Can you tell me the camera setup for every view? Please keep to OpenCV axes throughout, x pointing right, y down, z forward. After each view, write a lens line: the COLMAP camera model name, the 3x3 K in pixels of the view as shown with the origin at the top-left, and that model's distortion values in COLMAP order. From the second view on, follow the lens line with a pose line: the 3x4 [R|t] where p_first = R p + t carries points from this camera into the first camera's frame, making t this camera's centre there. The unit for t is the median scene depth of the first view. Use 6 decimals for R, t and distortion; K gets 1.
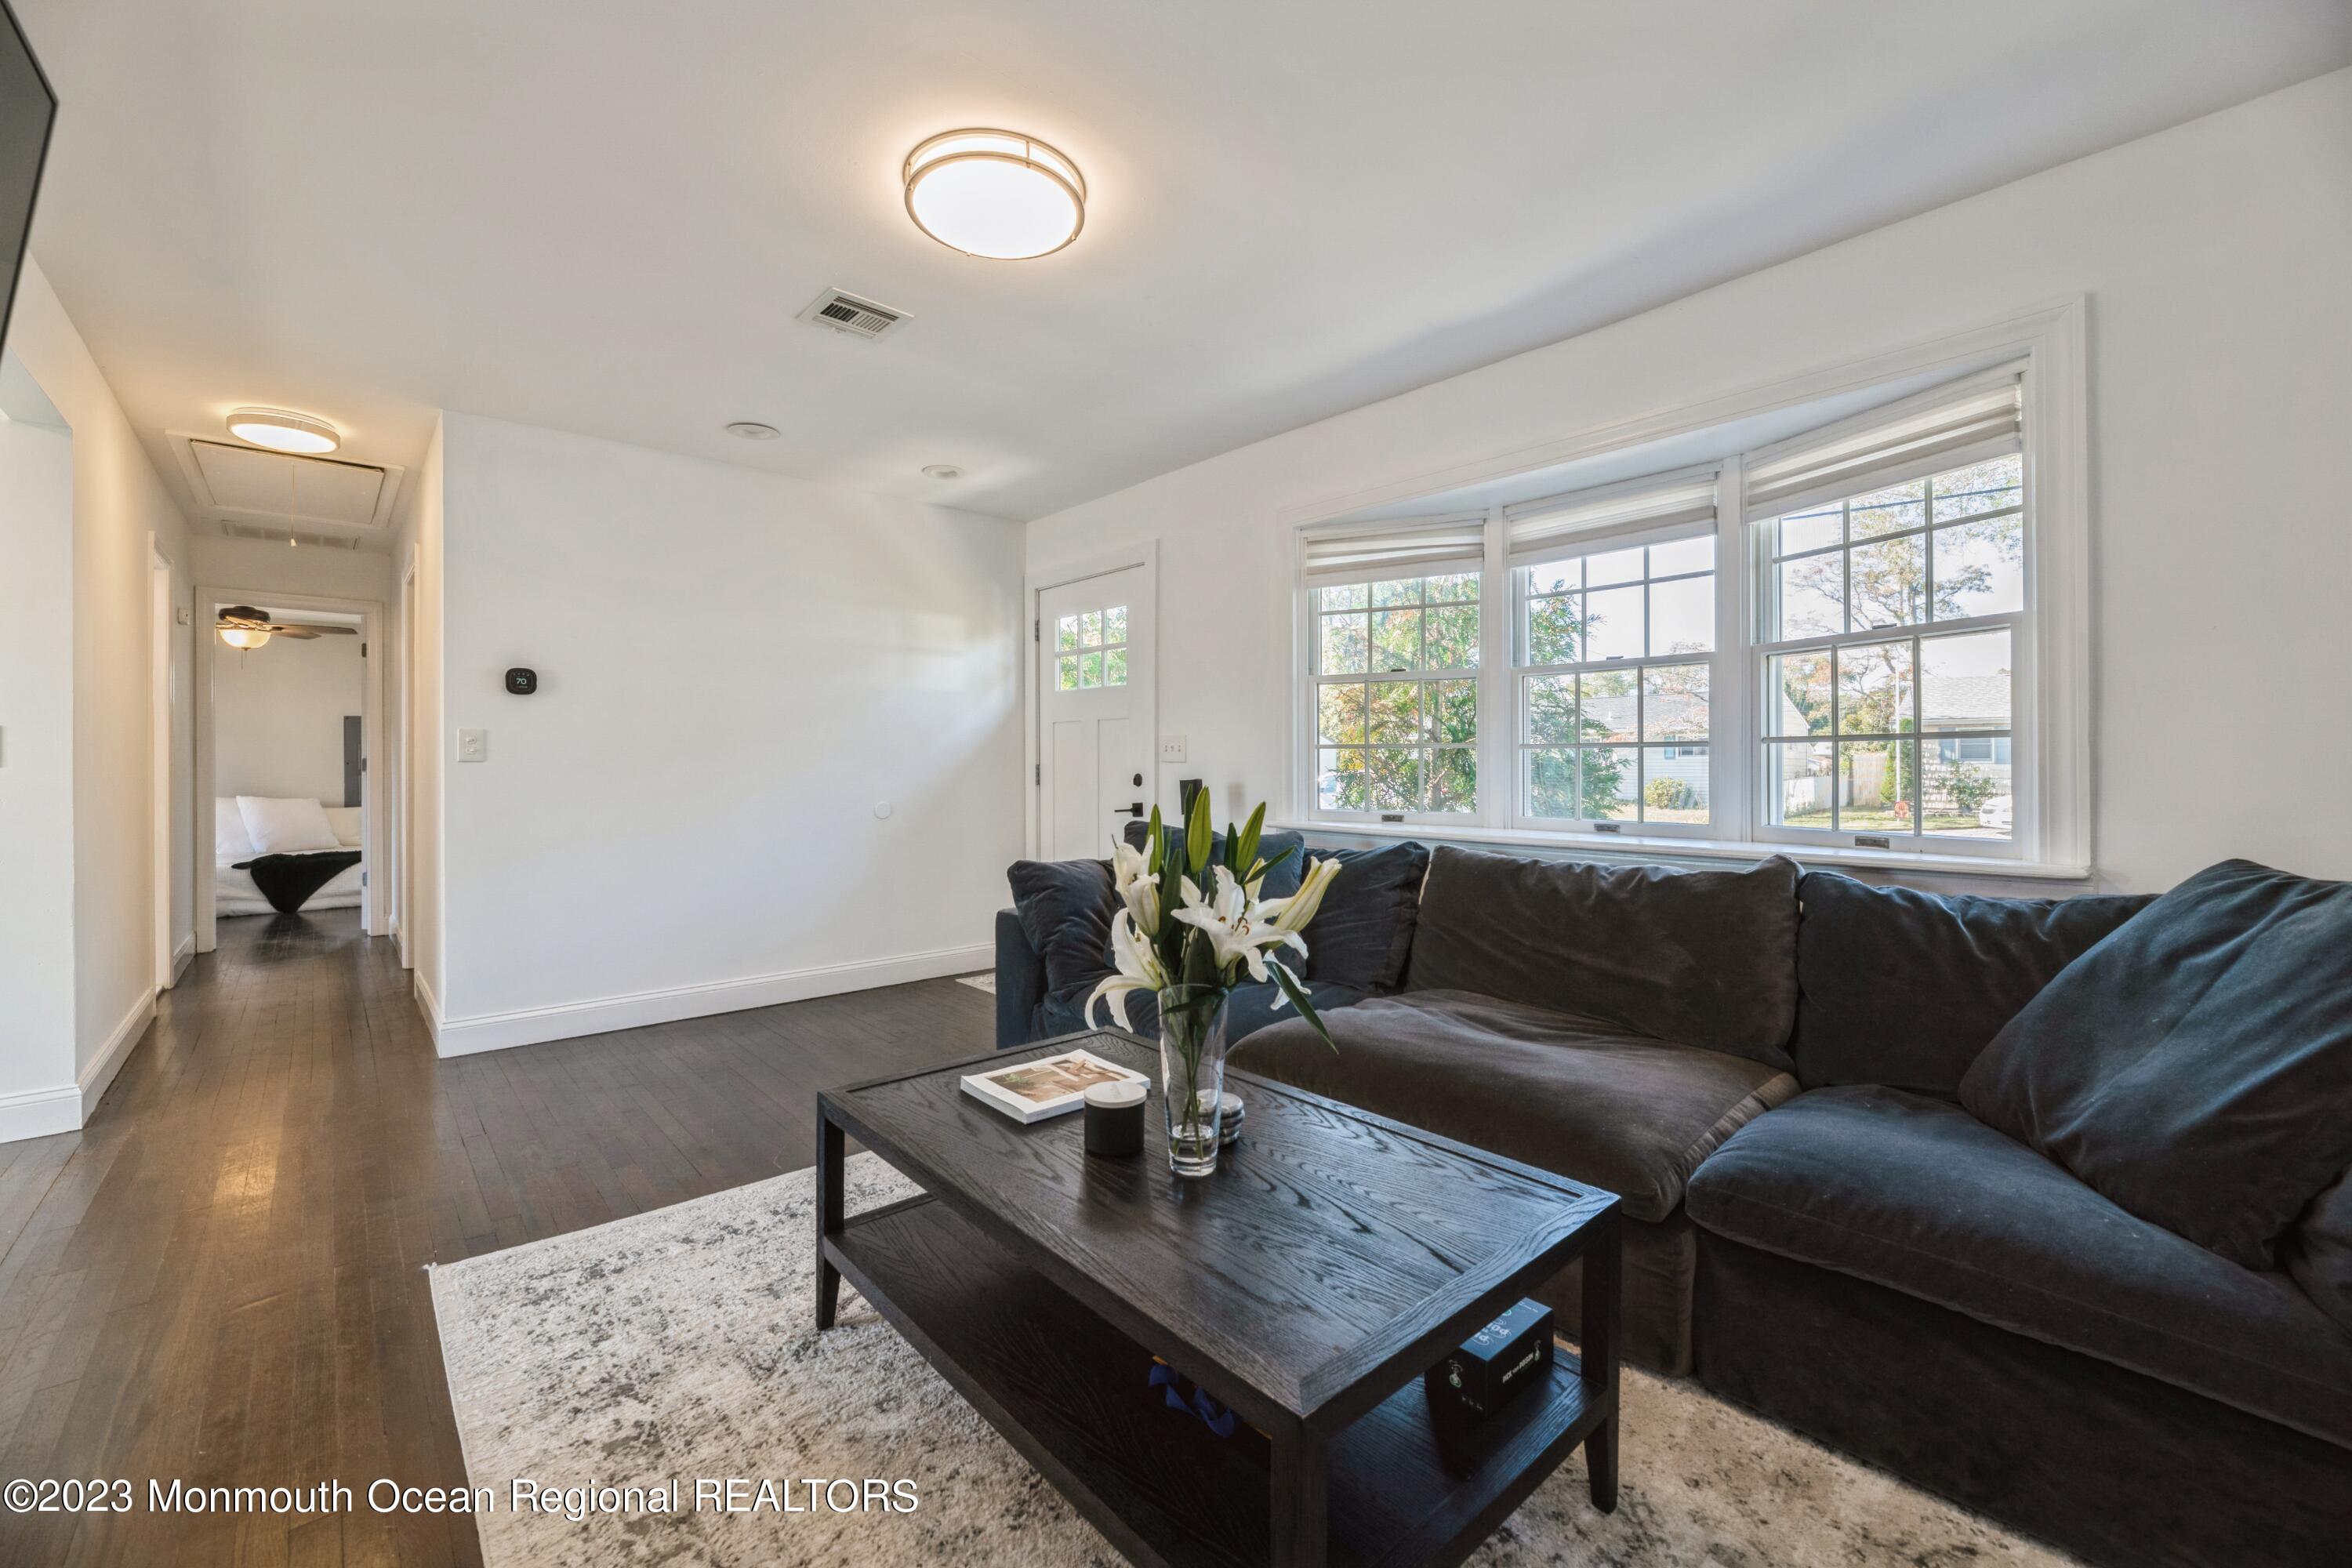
lens RADIAL K [[965.4, 0, 1169.2], [0, 965.4, 769.4], [0, 0, 1]] dist [0.001086, 0.000119]
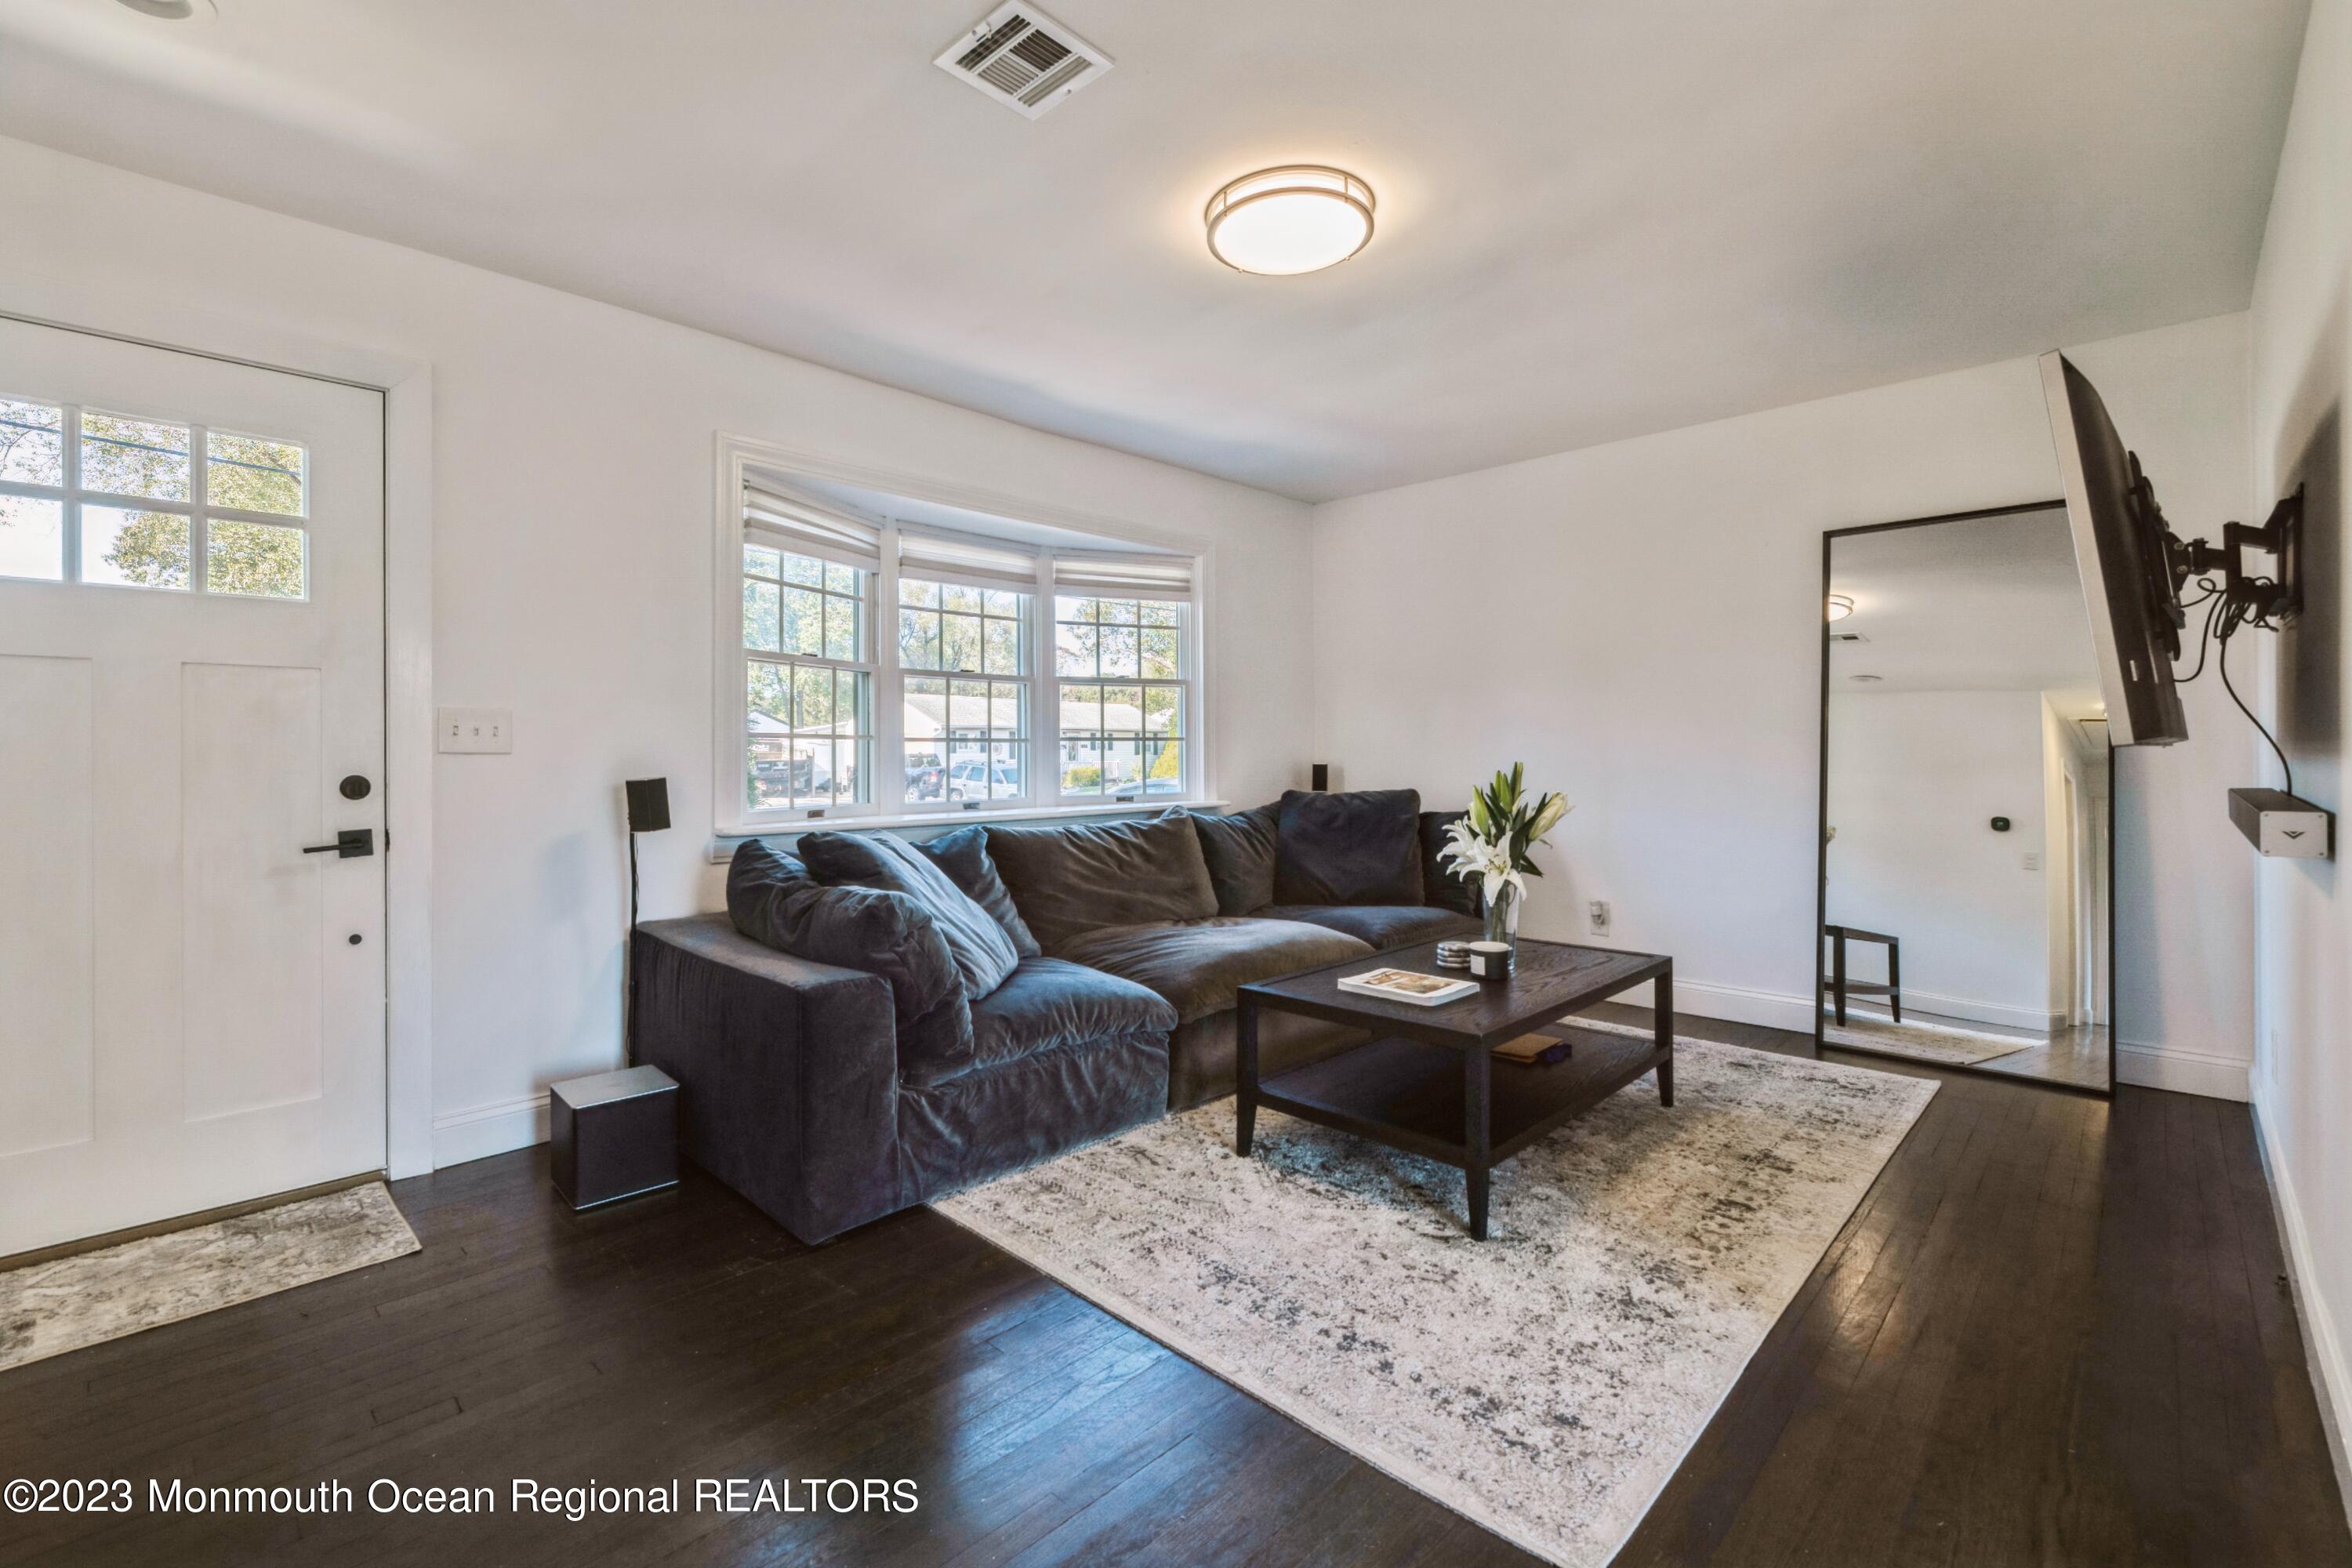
lens RADIAL K [[1014.1, 0, 1169.2], [0, 1014.1, 763.5], [0, 0, 1]] dist [-0.000062, -0.000030]
pose [[-0.077955, -0.009473, 0.996912, -1.300072], [0.008880, 0.999909, 0.010196, -0.007215], [-0.996917, 0.009648, -0.077864, 1.237569]]
